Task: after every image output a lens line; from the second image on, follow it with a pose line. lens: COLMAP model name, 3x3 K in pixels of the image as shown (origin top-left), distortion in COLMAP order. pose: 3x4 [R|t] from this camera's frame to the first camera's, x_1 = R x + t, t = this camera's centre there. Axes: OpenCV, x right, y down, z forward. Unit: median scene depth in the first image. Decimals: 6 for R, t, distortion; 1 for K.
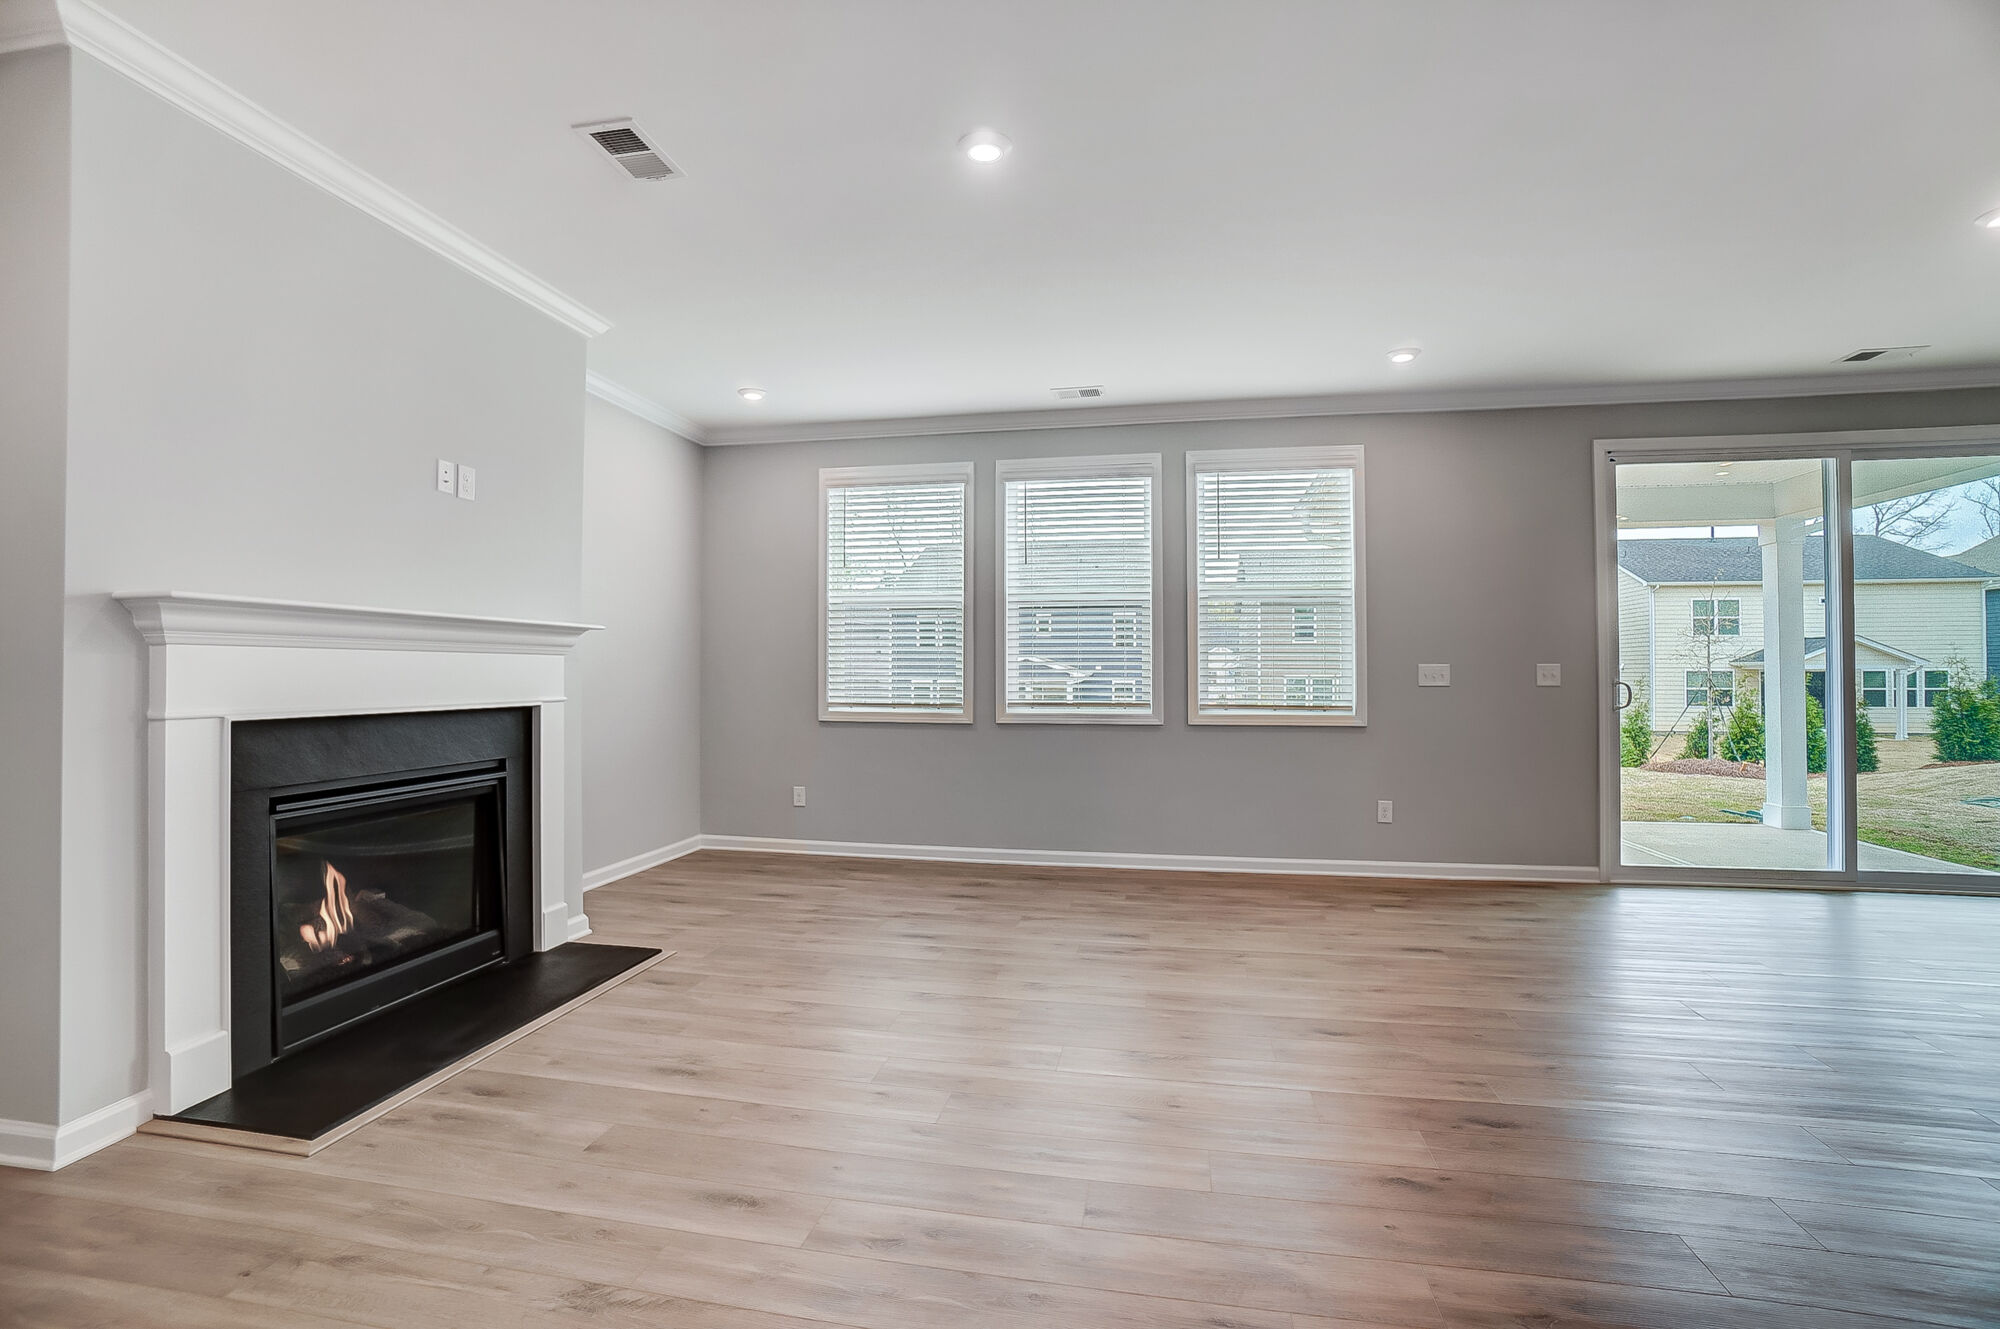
lens RADIAL K [[881.0, 0, 989.9], [0, 881.0, 657.0], [0, 0, 1]] dist [-0.073810, 0.029890]
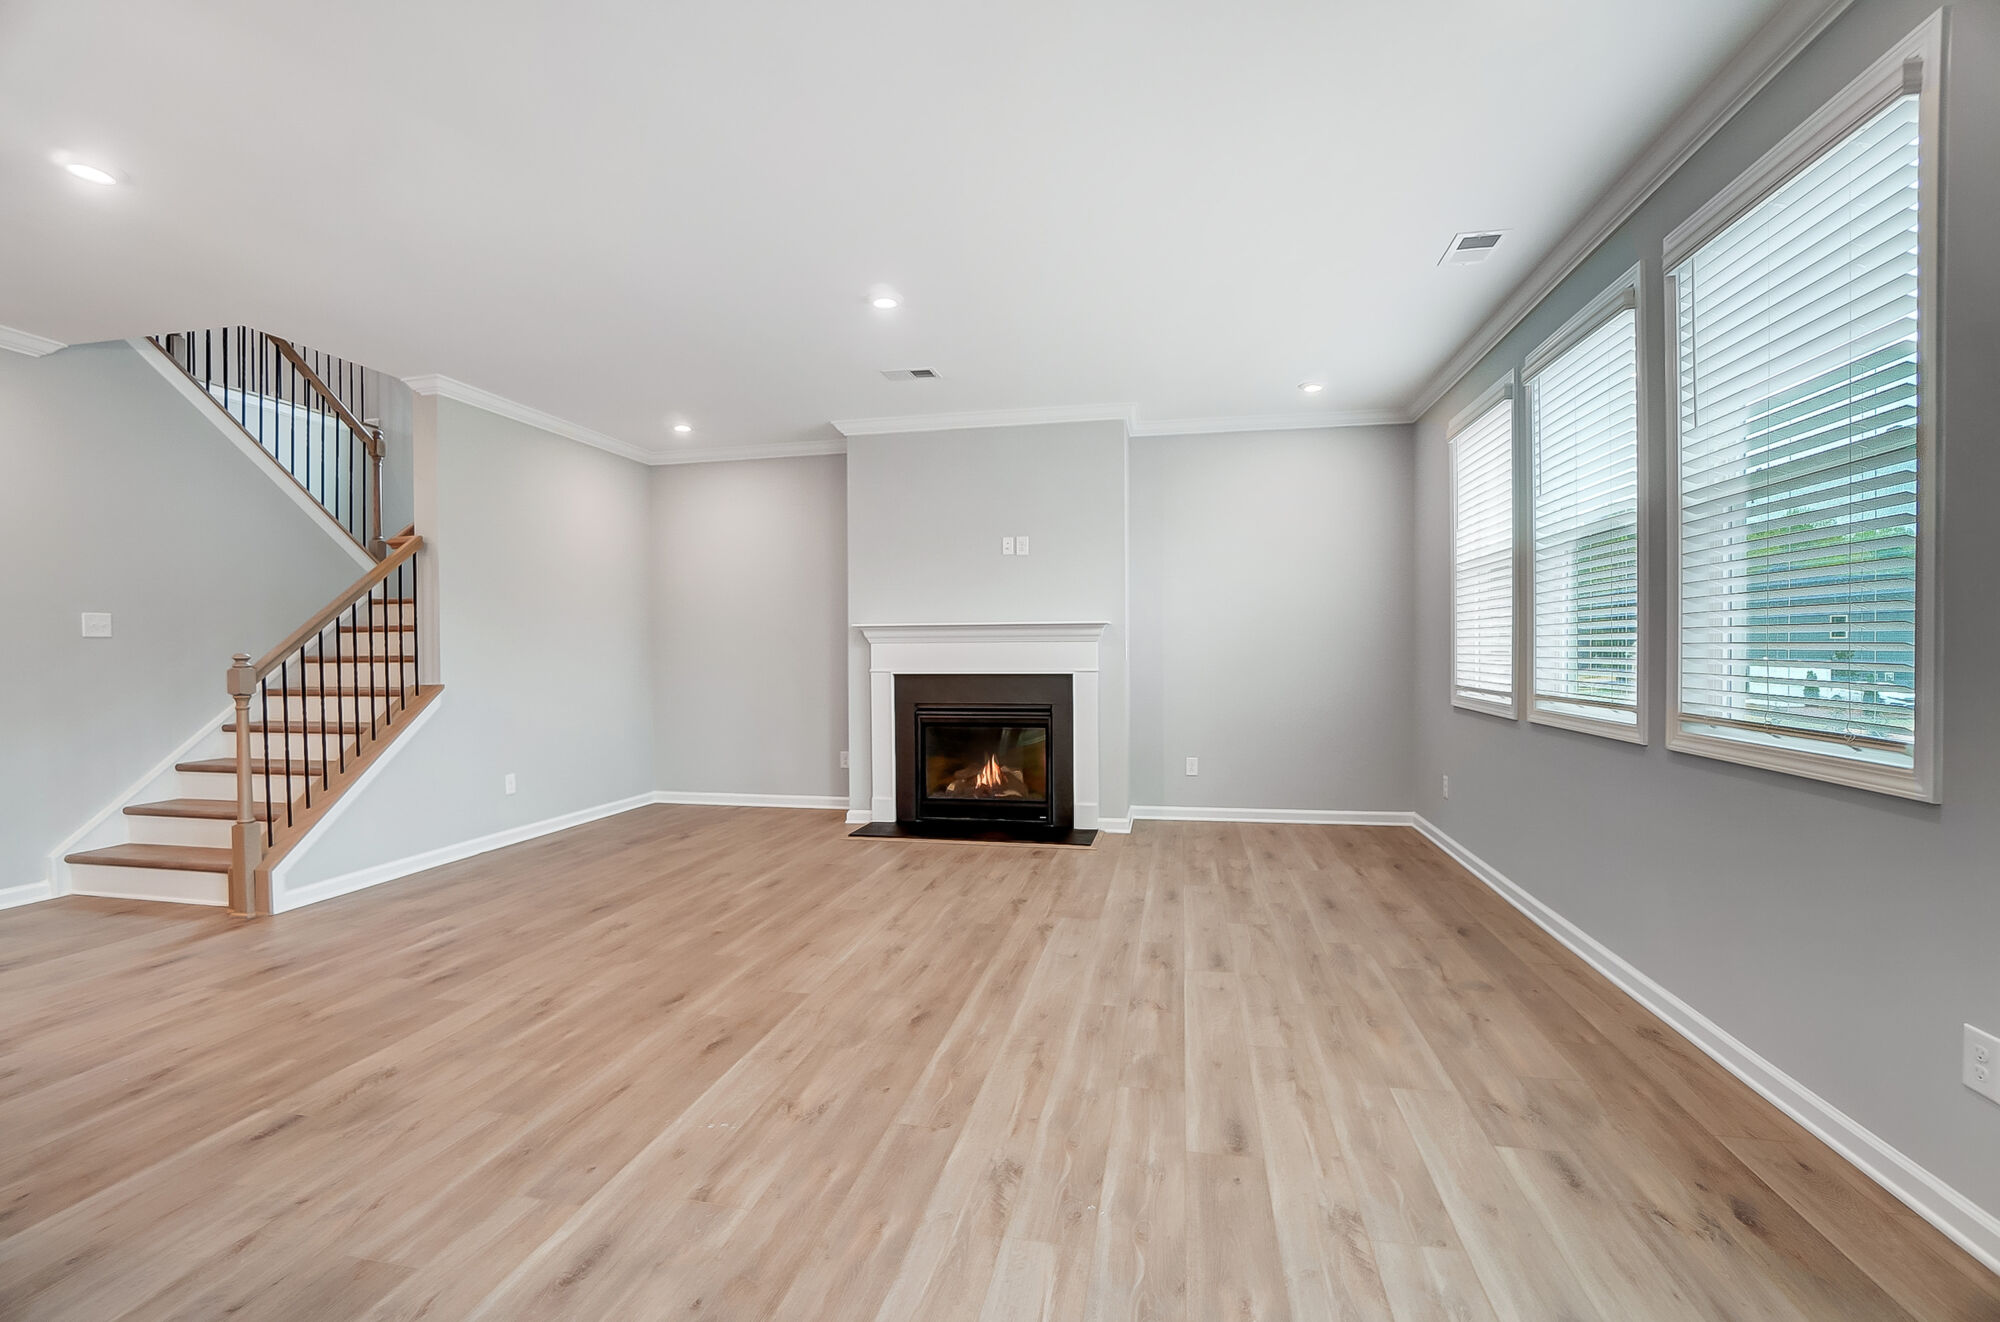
lens RADIAL K [[892.1, 0, 1000.0], [0, 892.1, 661.0], [0, 0, 1]] dist [-0.066207, 0.025931]
pose [[-0.005203, 0.011464, -0.999921, 0.833421], [0.023501, 0.999660, 0.011338, 0.007791], [0.999710, -0.023441, -0.005470, 0.654270]]
